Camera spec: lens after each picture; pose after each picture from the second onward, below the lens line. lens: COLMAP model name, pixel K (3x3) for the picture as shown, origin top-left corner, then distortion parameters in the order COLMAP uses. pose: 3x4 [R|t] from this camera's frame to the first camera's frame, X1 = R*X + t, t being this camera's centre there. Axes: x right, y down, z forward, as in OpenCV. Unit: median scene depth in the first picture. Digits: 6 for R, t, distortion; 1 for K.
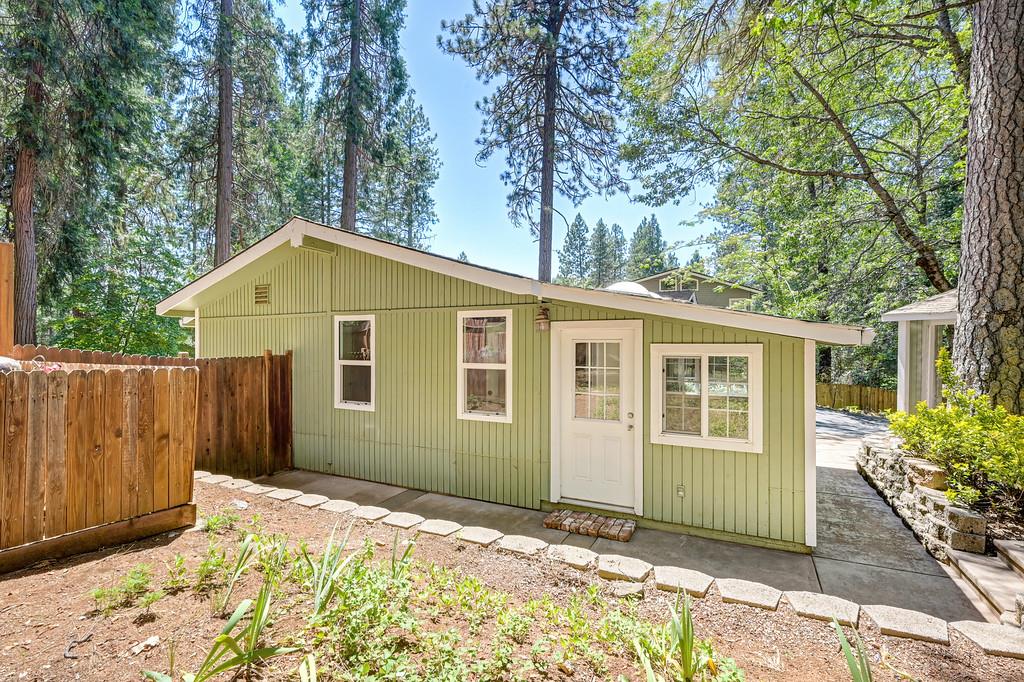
lens RADIAL K [[472.4, 0, 513.0], [0, 472.4, 343.3], [0, 0, 1]] dist [0.003069, -0.000182]
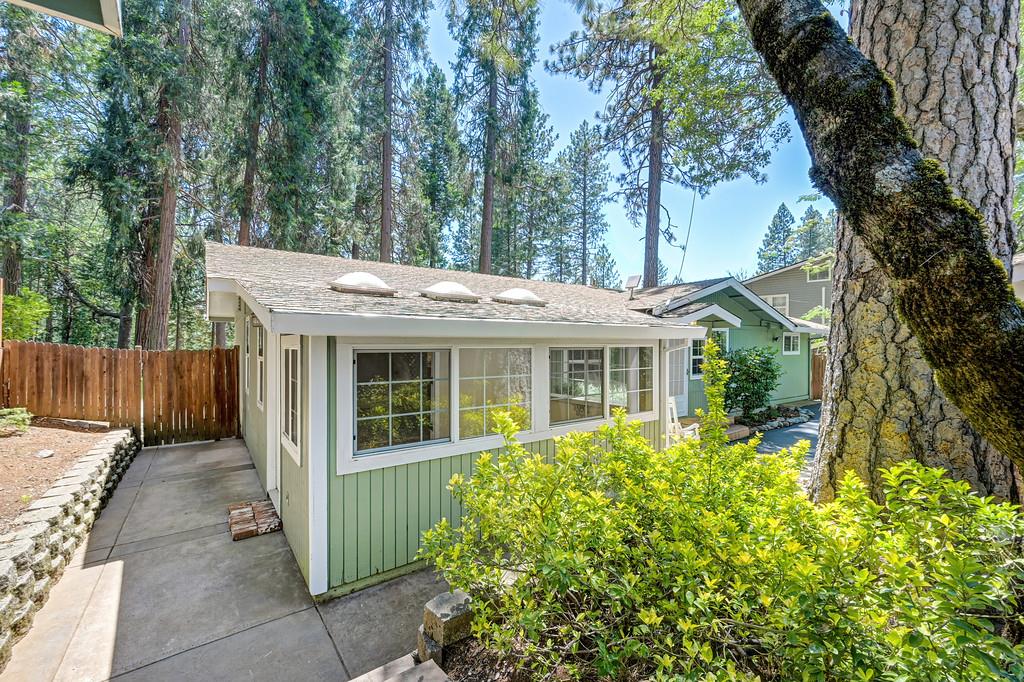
lens RADIAL K [[424.0, 0, 512.6], [0, 424.0, 344.3], [0, 0, 1]] dist [-0.000368, 0.000003]
pose [[0.892076, 0.000645, -0.451886, 0.214714], [-0.000442, 1.000000, 0.000556, 0.003299], [0.451886, -0.000297, 0.892076, 0.092513]]
